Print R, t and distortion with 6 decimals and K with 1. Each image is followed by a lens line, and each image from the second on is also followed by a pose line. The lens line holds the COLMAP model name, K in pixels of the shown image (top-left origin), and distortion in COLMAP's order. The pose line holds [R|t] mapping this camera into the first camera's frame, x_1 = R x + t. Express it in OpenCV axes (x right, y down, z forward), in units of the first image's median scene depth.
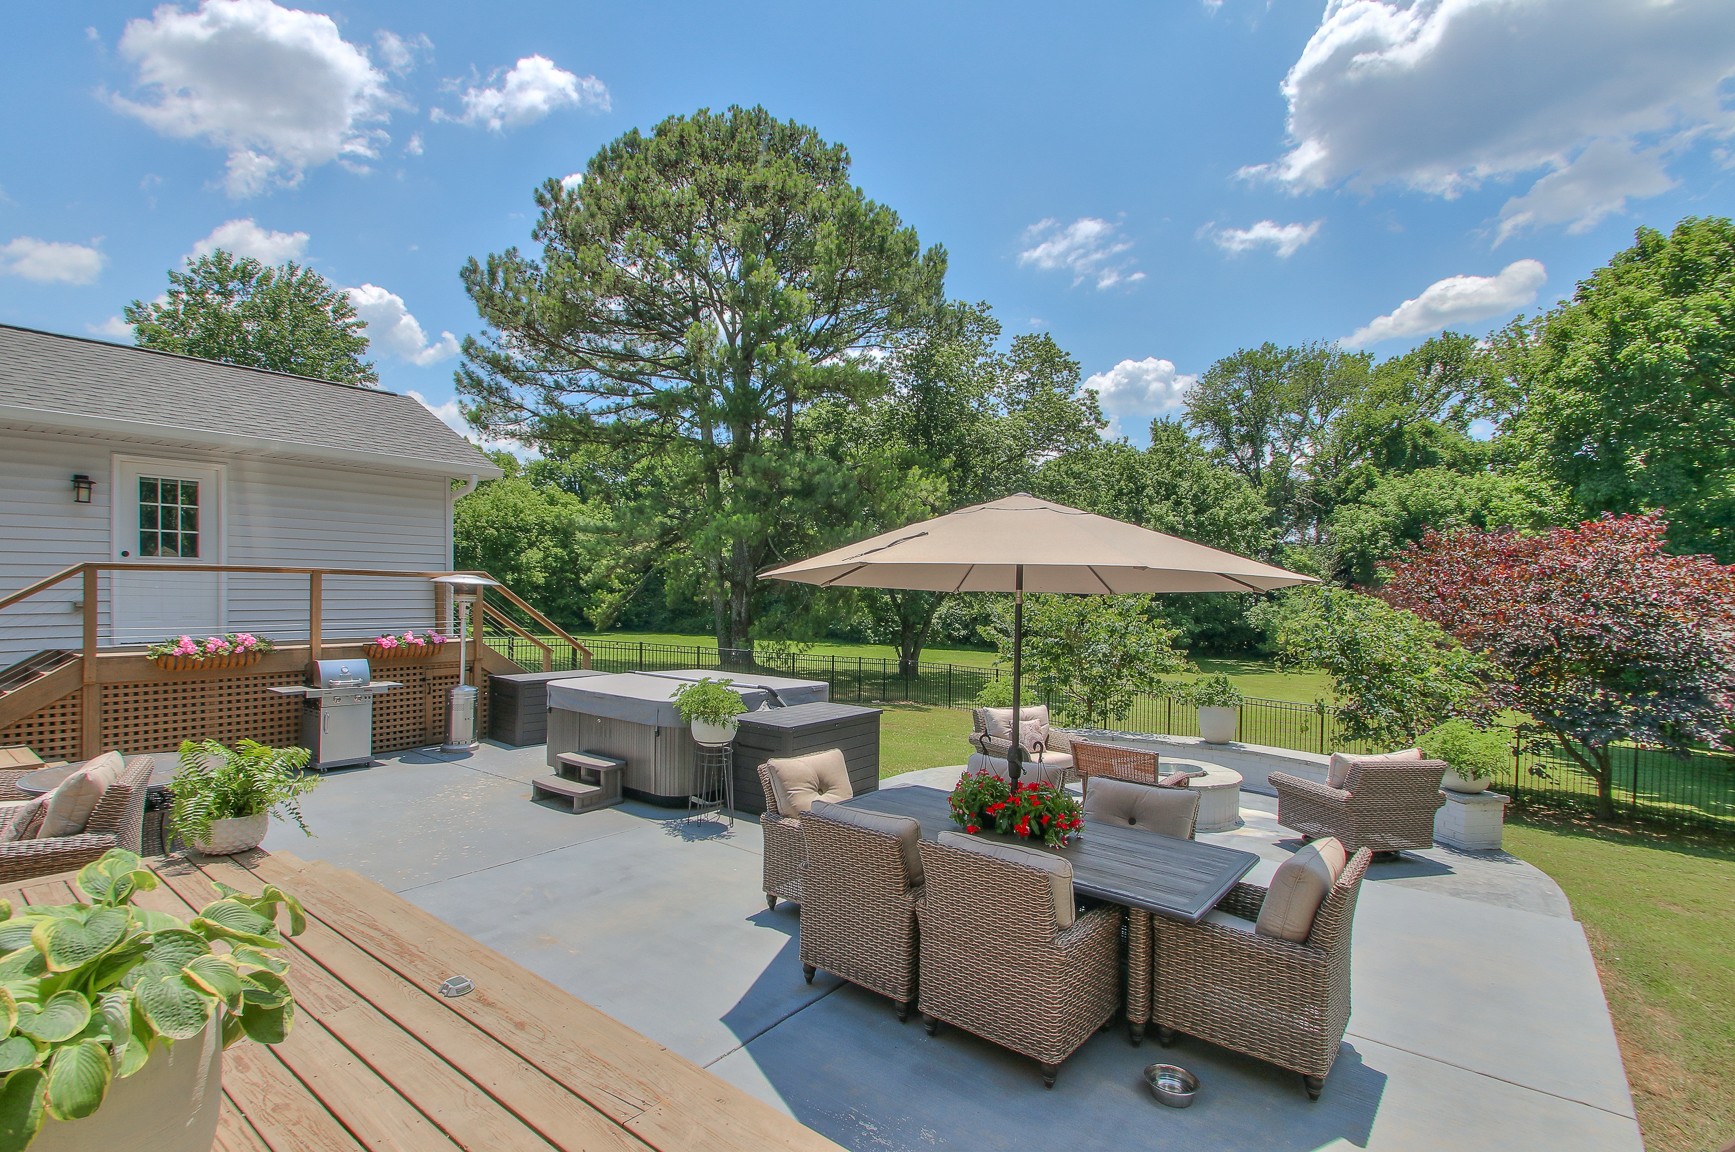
lens RADIAL K [[821.7, 0, 846.2], [0, 821.7, 593.7], [0, 0, 1]] dist [0.026371, -0.018910]
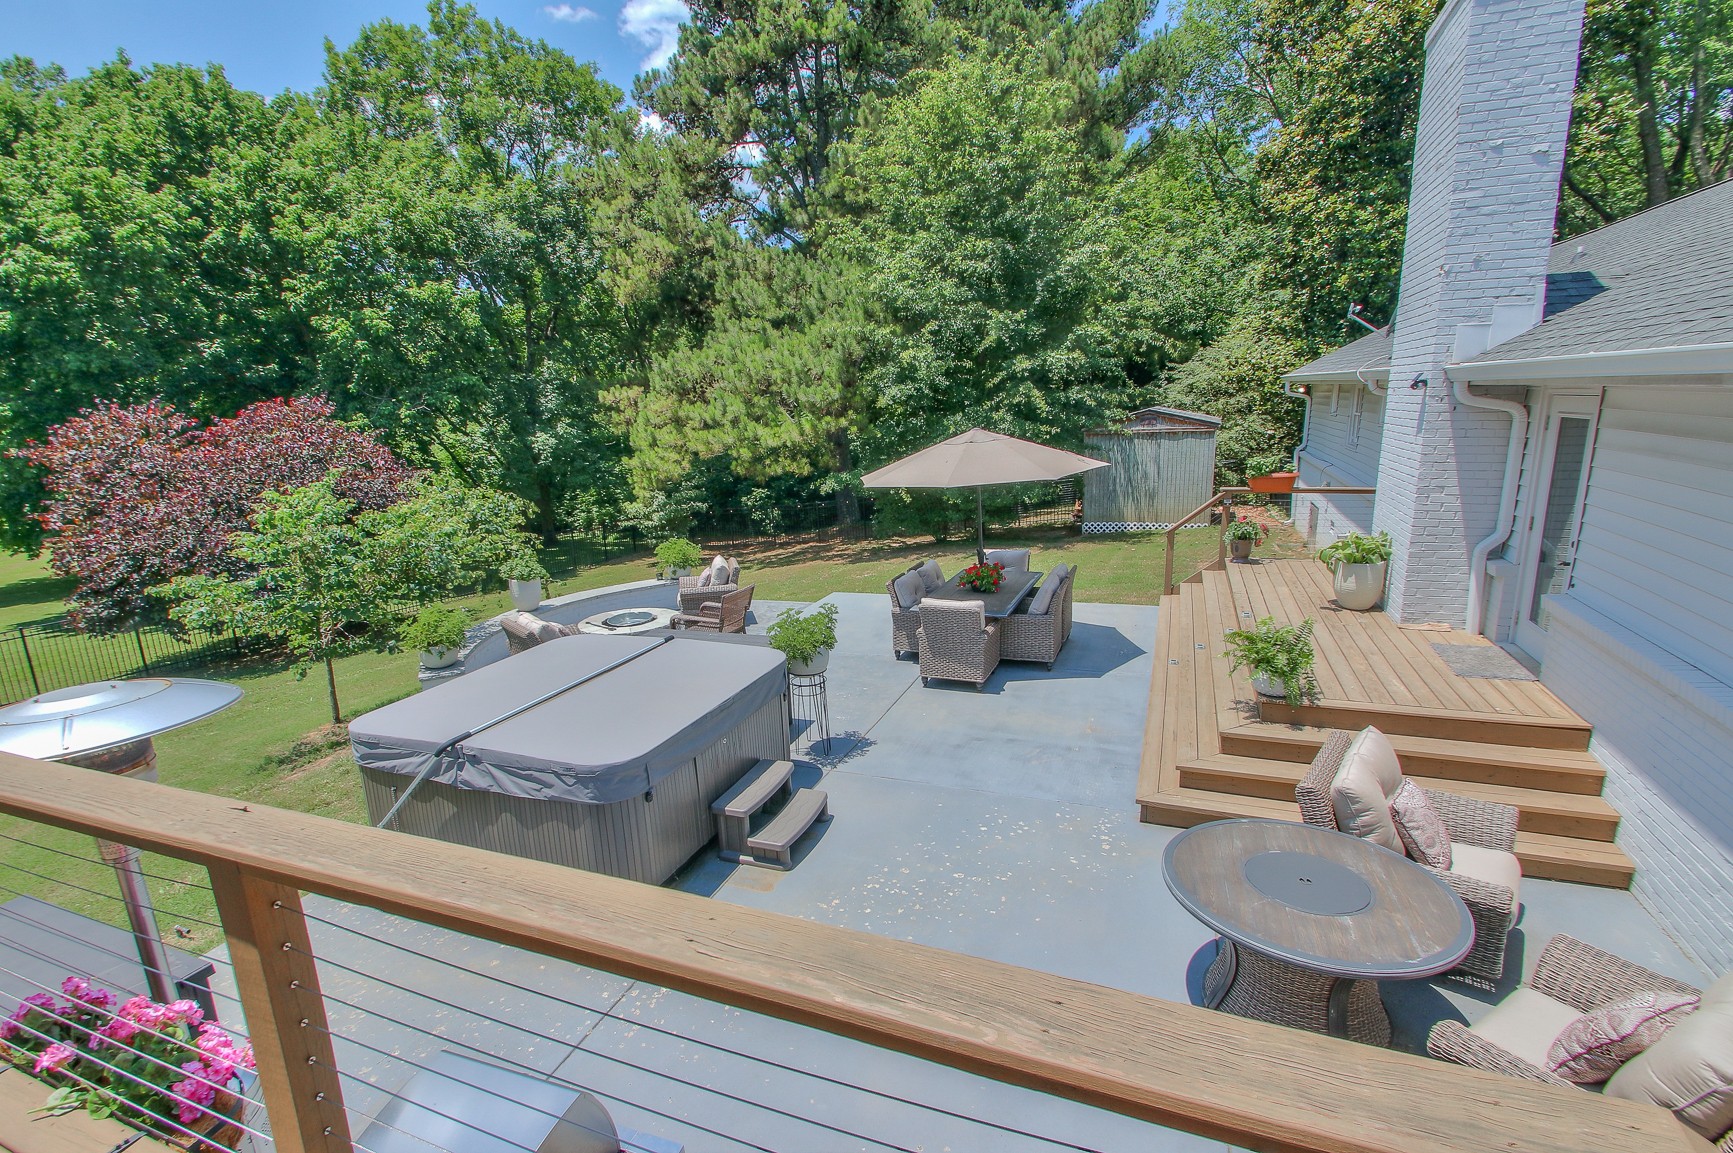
lens RADIAL K [[807.8, 0, 840.2], [0, 807.8, 596.9], [0, 0, 1]] dist [0.023446, -0.023393]
pose [[-0.272649, -0.227890, 0.934735, -0.112698], [0.051491, 0.966694, 0.250701, -0.016213], [-0.960735, 0.116484, -0.251834, 0.127009]]
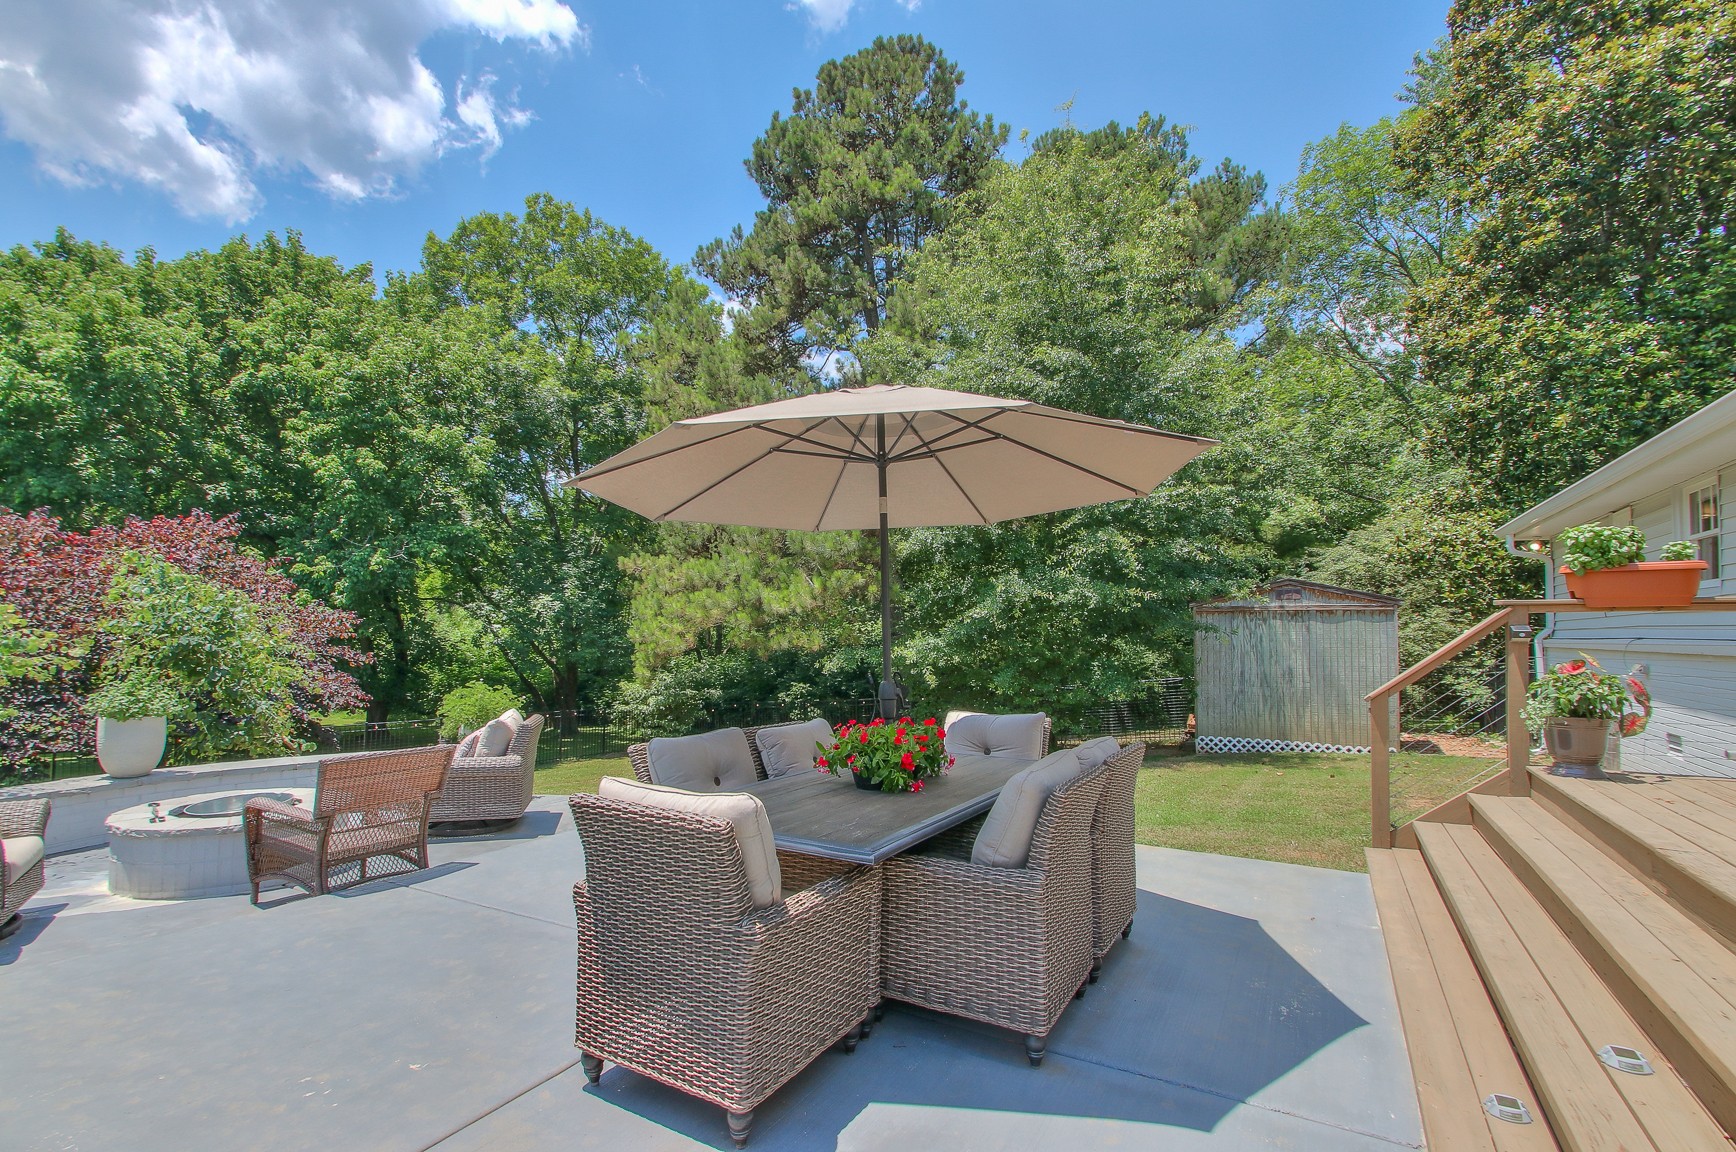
lens RADIAL K [[802.1, 0, 853.4], [0, 802.1, 595.2], [0, 0, 1]] dist [0.024734, -0.021979]
pose [[-0.146300, 0.031584, 0.988736, -0.040087], [0.000033, 0.999490, -0.031922, 0.008363], [-0.989240, -0.004637, -0.146226, 0.077351]]
